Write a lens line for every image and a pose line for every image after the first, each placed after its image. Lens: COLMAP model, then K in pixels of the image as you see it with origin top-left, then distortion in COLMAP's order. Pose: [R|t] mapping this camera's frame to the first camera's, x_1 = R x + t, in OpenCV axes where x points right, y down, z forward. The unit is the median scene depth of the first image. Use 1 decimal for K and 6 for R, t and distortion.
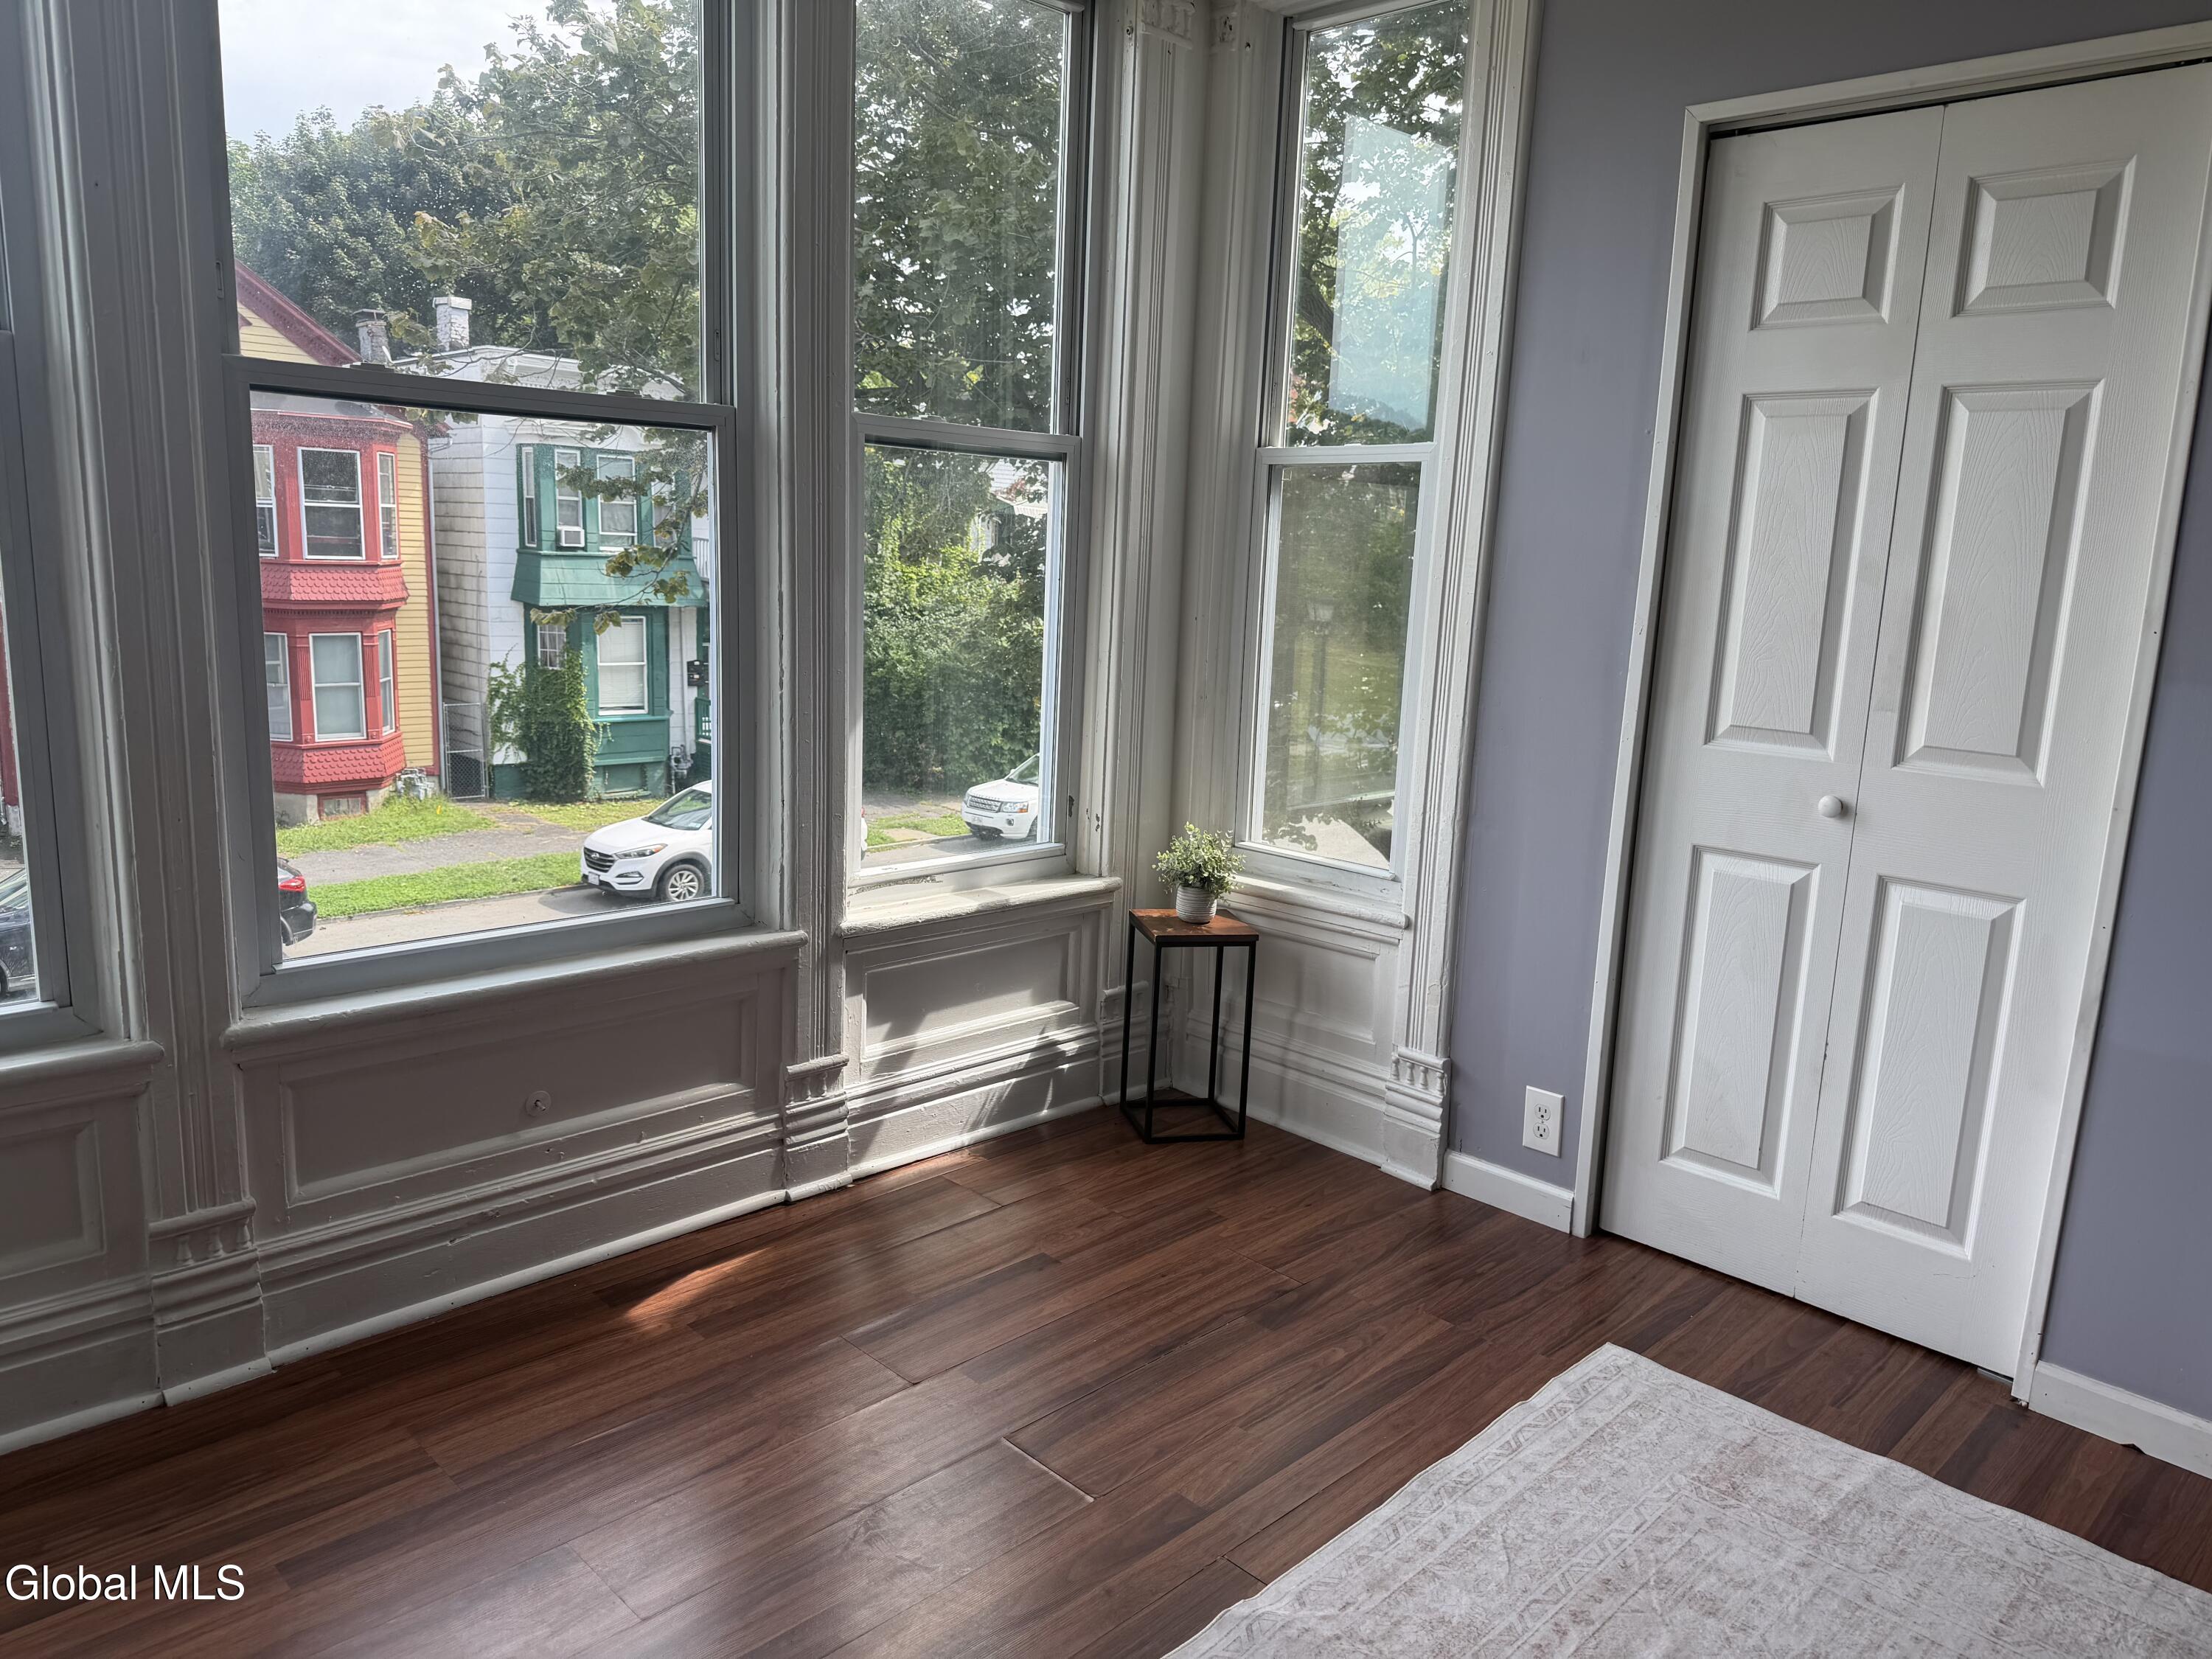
lens RADIAL K [[1558.8, 0, 1120.0], [0, 1558.8, 819.3], [0, 0, 1]] dist [0.131943, -0.204136]
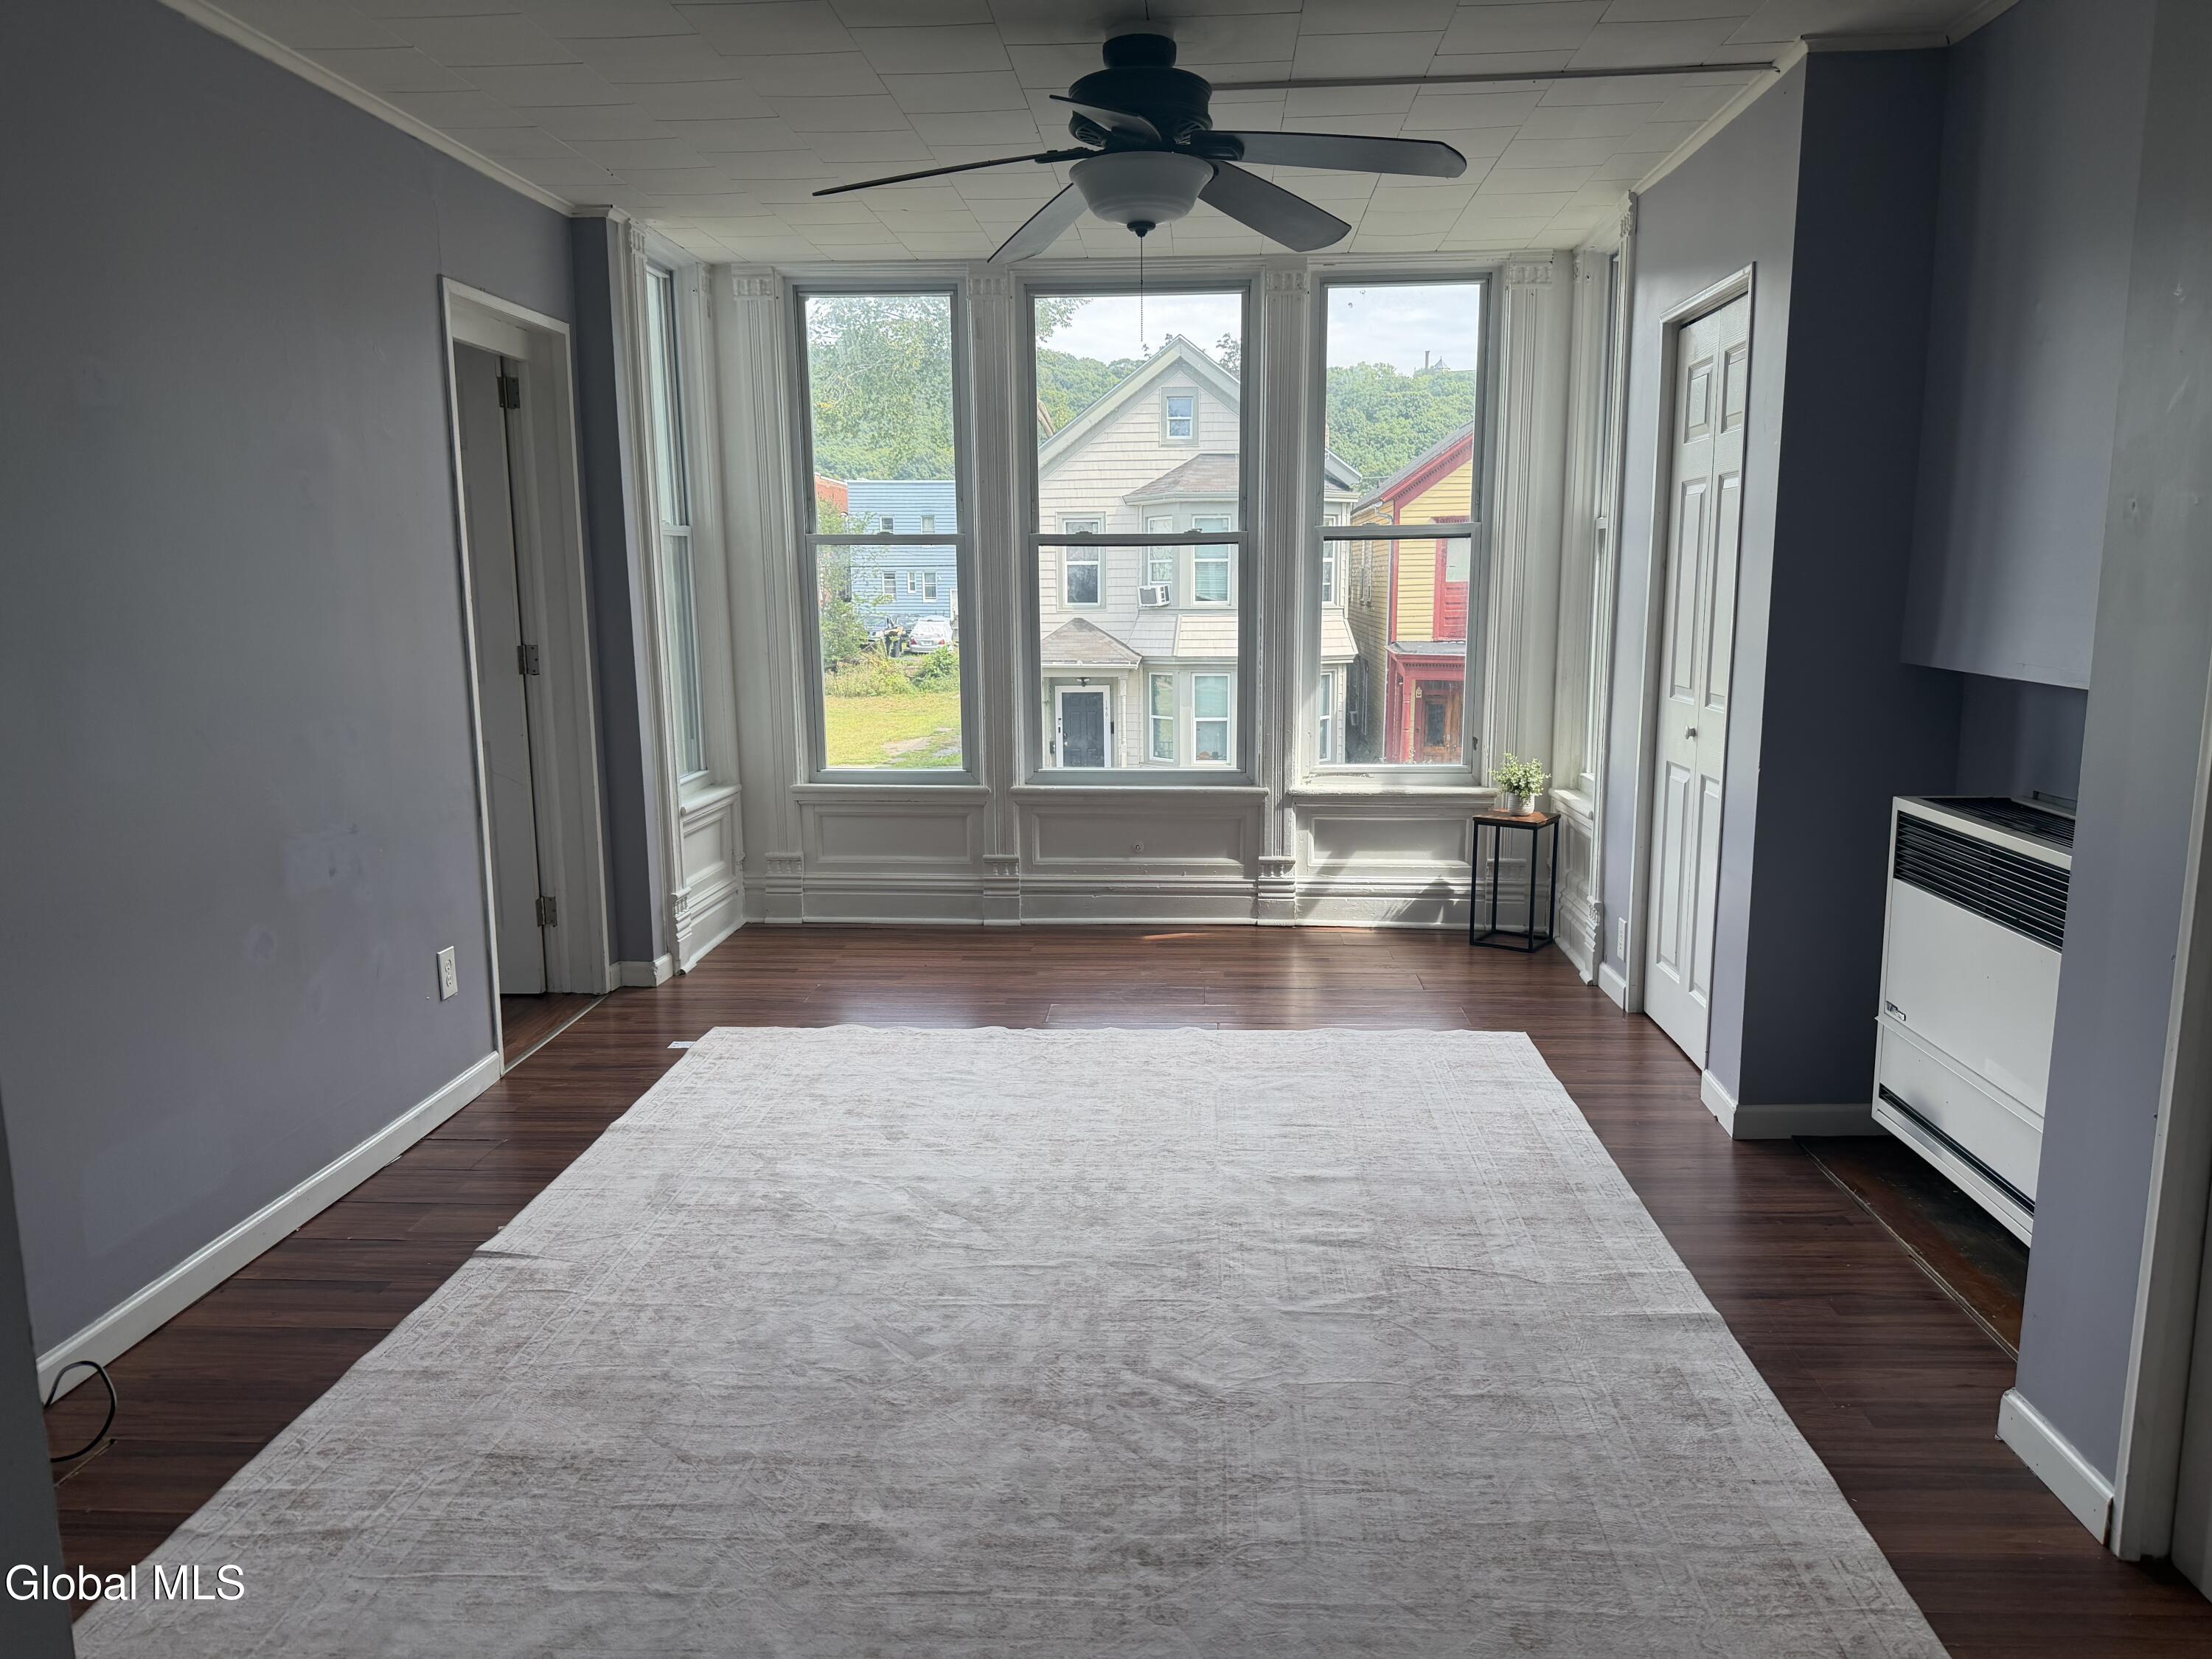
lens RADIAL K [[1550.8, 0, 1106.0], [0, 1550.8, 829.5], [0, 0, 1]] dist [0.159696, -0.310093]
pose [[0.658259, 0.080749, -0.748448, 1.097136], [-0.102838, 0.994555, 0.016856, 0.107512], [0.745734, 0.065874, 0.662979, -0.436960]]
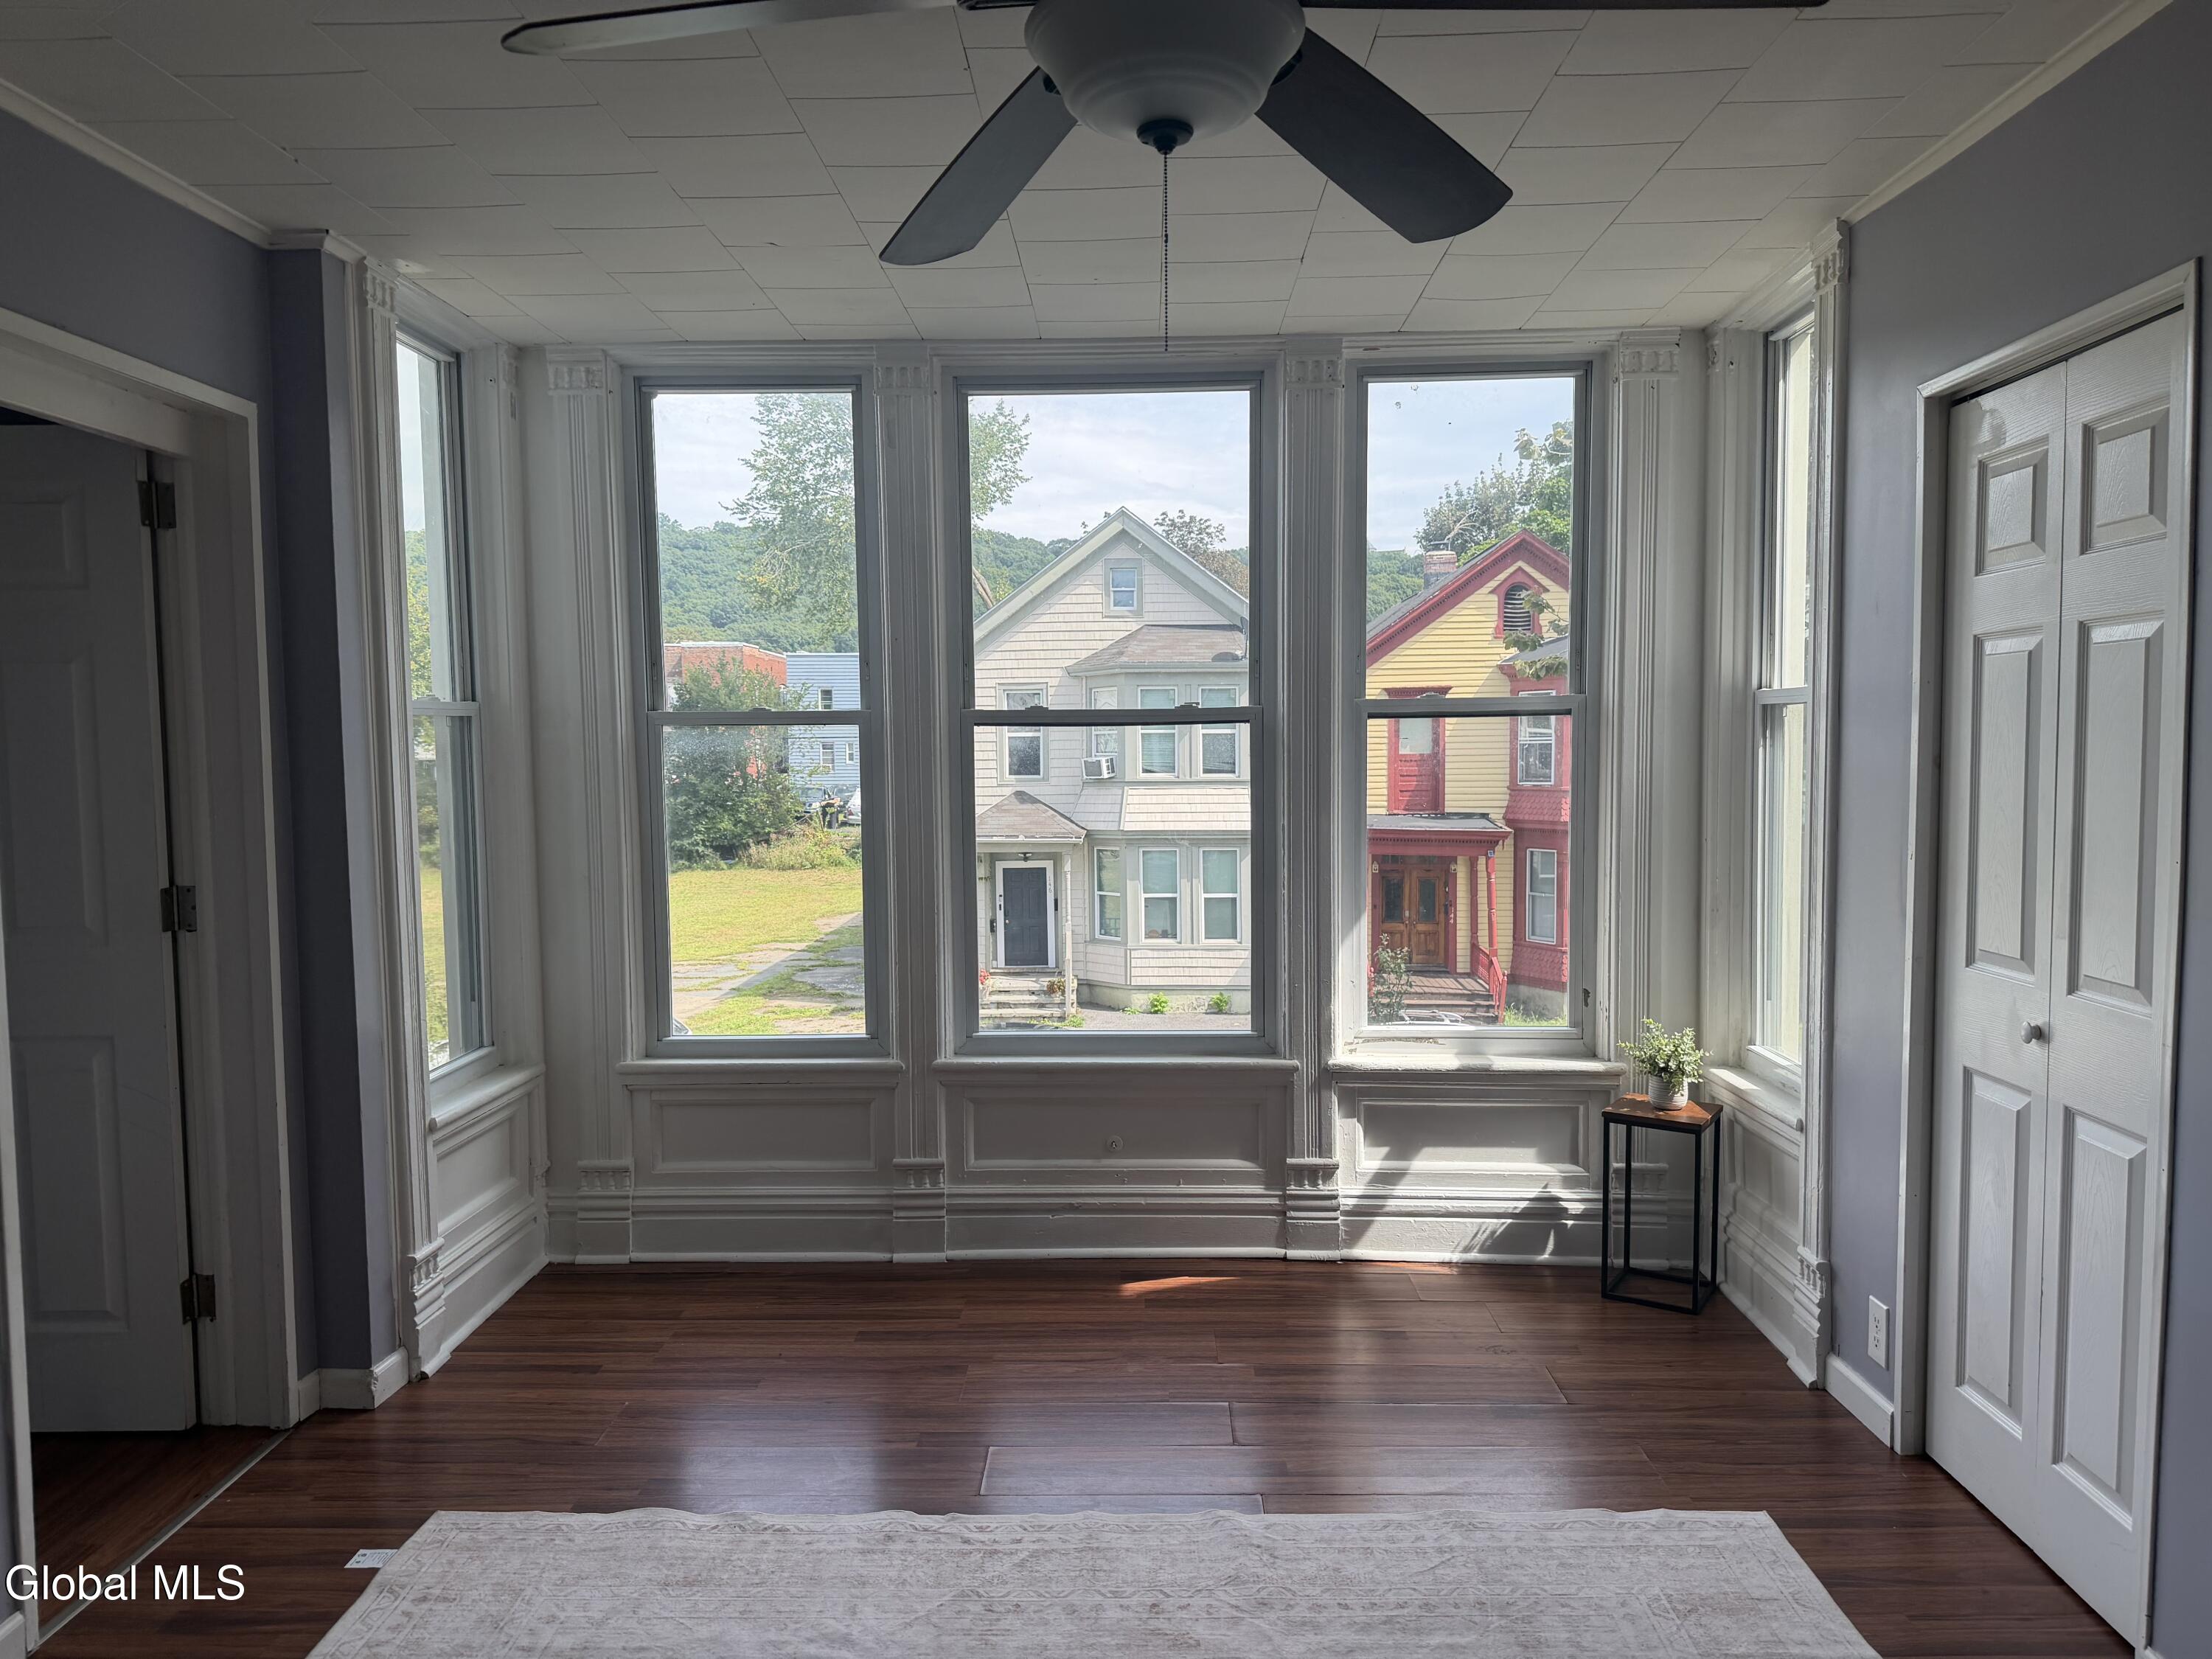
lens RADIAL K [[1550.8, 0, 1106.0], [0, 1550.8, 829.5], [0, 0, 1]] dist [0.159696, -0.310093]
pose [[0.686699, -0.002908, -0.726936, 0.670770], [-0.094435, 0.991161, -0.093173, 0.011848], [0.720782, 0.132630, 0.680355, -0.098942]]
